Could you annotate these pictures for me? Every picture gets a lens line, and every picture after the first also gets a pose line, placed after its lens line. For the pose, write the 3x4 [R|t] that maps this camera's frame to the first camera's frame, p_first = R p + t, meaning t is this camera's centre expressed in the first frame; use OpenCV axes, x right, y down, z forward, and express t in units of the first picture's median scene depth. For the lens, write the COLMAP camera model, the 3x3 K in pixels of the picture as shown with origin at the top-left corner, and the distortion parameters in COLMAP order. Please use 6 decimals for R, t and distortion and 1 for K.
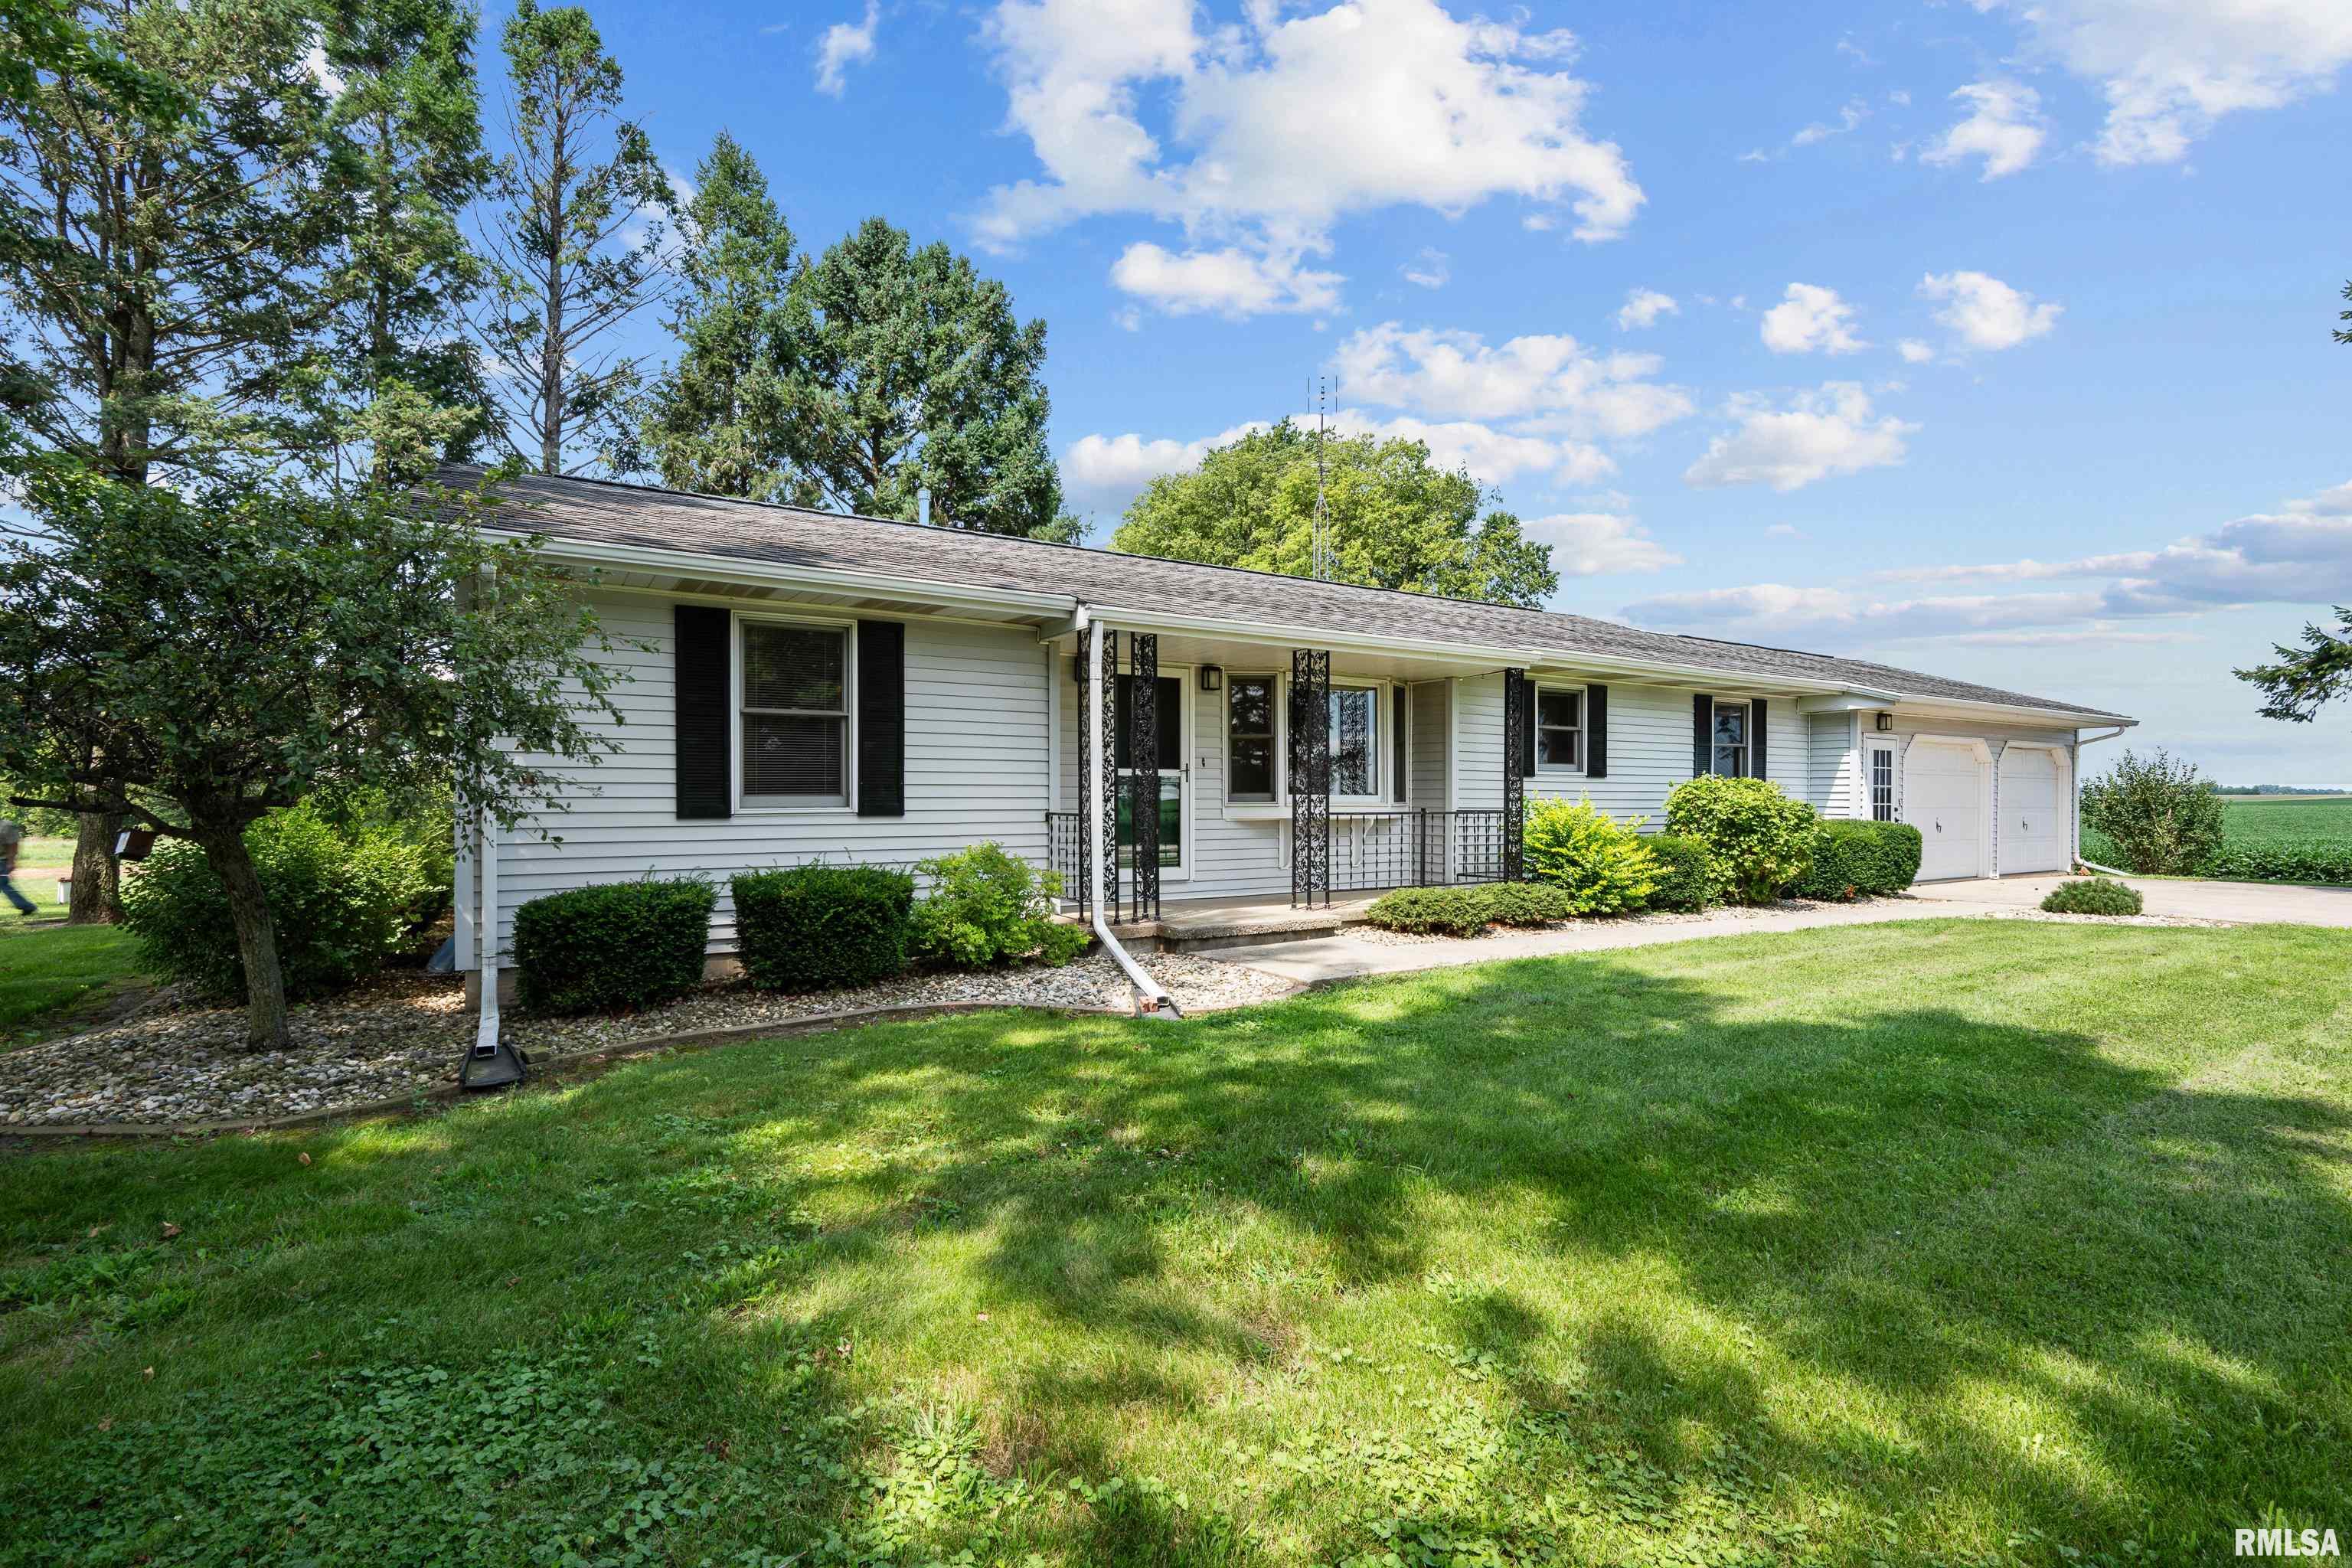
lens RADIAL K [[1068.0, 0, 1183.6], [0, 1068.0, 802.5], [0, 0, 1]] dist [0.001761, 0.000416]
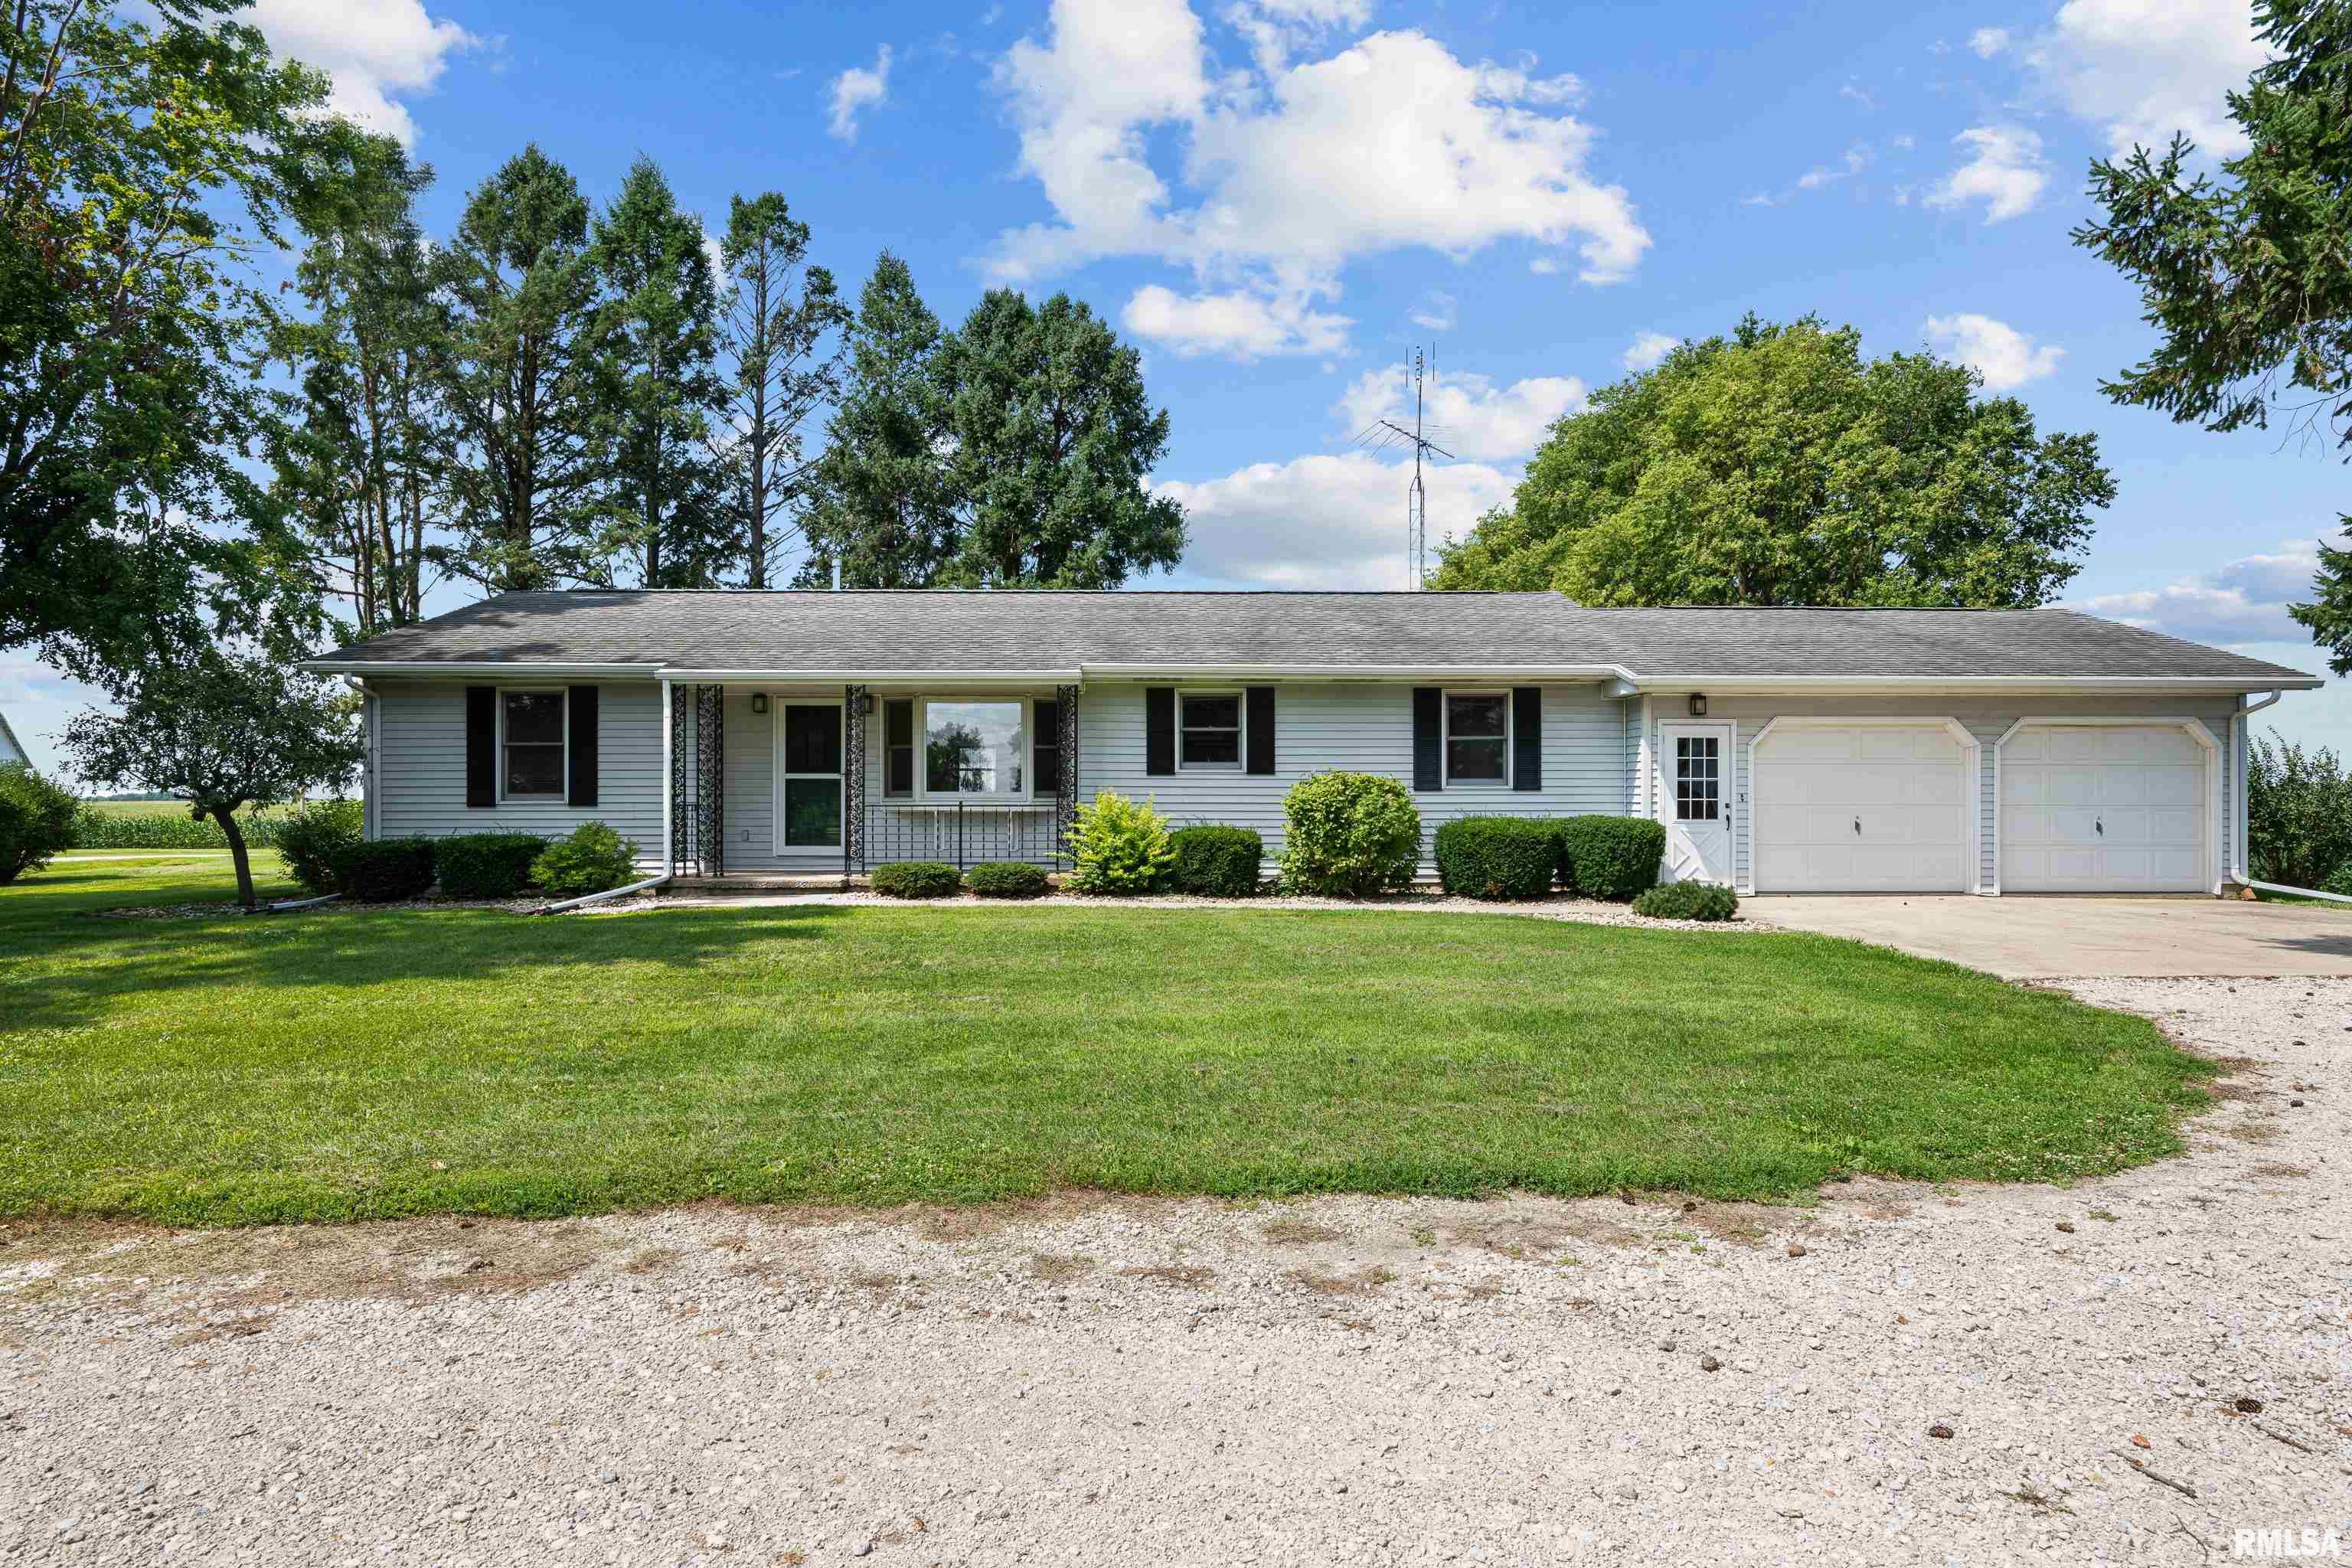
lens RADIAL K [[1282.4, 0, 1176.0], [0, 1282.4, 784.0], [0, 0, 1]] dist [0.039849, 0.000010]
pose [[0.864458, -0.006461, -0.502663, 0.967740], [-0.000303, 0.999911, -0.013374, 0.003572], [0.502705, 0.011714, 0.864379, -0.168991]]
